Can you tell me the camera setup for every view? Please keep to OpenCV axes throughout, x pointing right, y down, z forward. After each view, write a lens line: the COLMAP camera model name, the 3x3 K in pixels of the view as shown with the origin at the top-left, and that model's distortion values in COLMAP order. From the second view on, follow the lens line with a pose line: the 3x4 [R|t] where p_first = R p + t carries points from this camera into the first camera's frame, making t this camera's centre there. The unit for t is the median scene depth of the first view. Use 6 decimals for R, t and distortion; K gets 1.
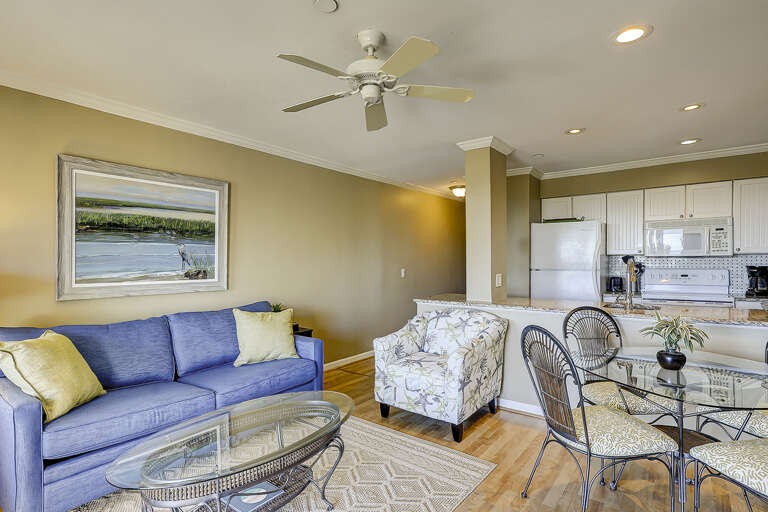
lens RADIAL K [[377.8, 0, 380.8], [0, 377.8, 254.6], [0, 0, 1]] dist [0.004324, 0.000847]
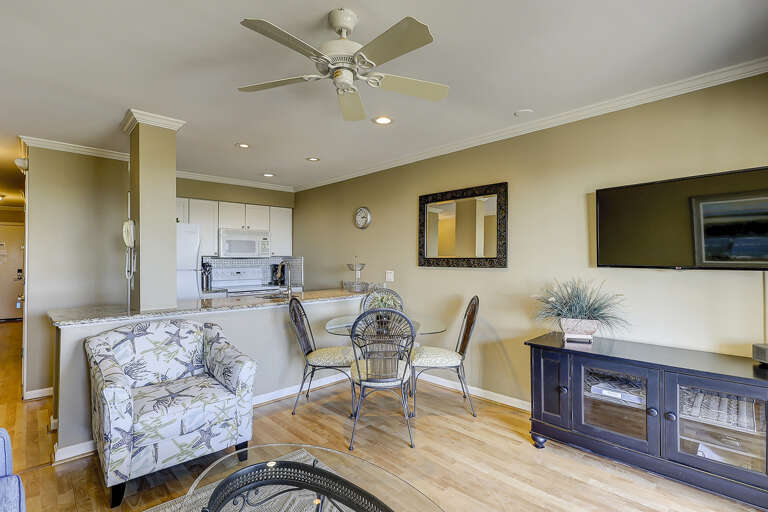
lens RADIAL K [[377.8, 0, 380.8], [0, 377.8, 254.6], [0, 0, 1]] dist [0.004324, 0.000847]
pose [[0.133041, 0.022629, 0.990852, -0.583211], [-0.021124, 0.999577, -0.019992, 0.012047], [-0.990885, -0.018271, 0.133463, 0.494102]]
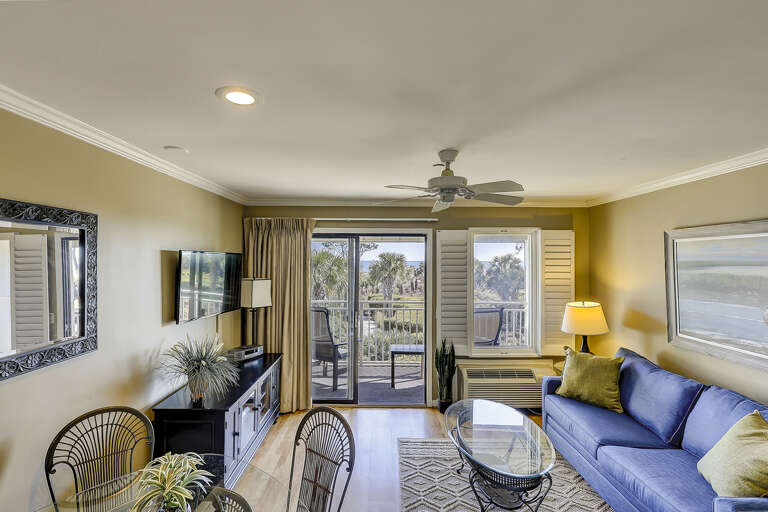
lens RADIAL K [[377.8, 0, 380.8], [0, 377.8, 254.6], [0, 0, 1]] dist [0.004324, 0.000847]
pose [[-0.780387, -0.006348, -0.625264, 0.610762], [0.011533, 0.999632, -0.024543, -0.135680], [0.625190, -0.026365, -0.780027, 1.175764]]
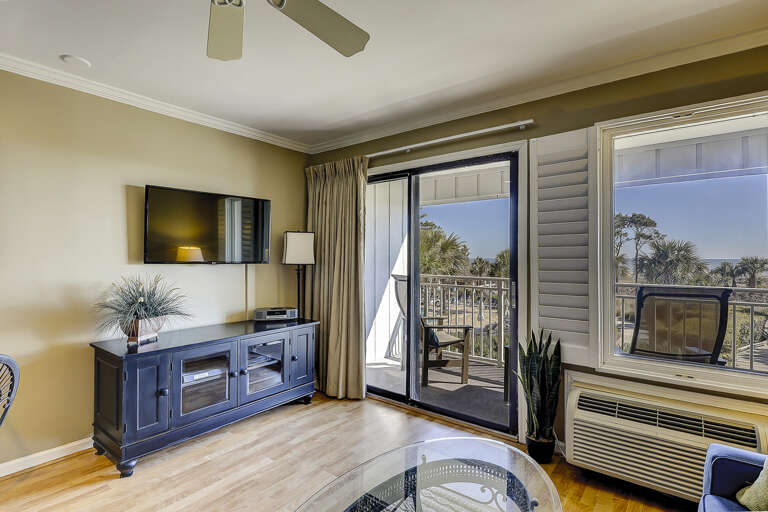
lens RADIAL K [[377.8, 0, 380.8], [0, 377.8, 254.6], [0, 0, 1]] dist [0.004324, 0.000847]
pose [[-0.999995, 0.003168, -0.000243, -0.159215], [0.003174, 0.999565, -0.029318, 0.019797], [0.000150, -0.029318, -0.999570, 1.002306]]
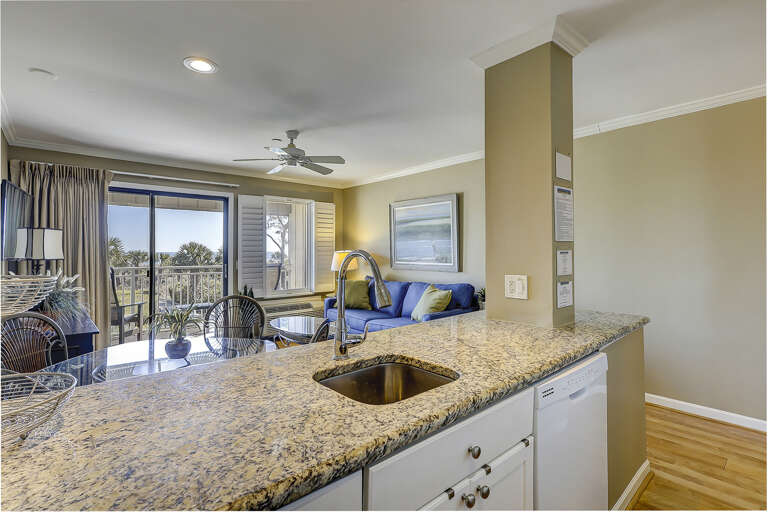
lens RADIAL K [[377.8, 0, 380.8], [0, 377.8, 254.6], [0, 0, 1]] dist [0.004324, 0.000847]
pose [[-0.182849, 0.013171, -0.983053, 1.134591], [0.021687, 0.999721, 0.009361, 0.013831], [0.982902, -0.019608, -0.183084, 1.132279]]
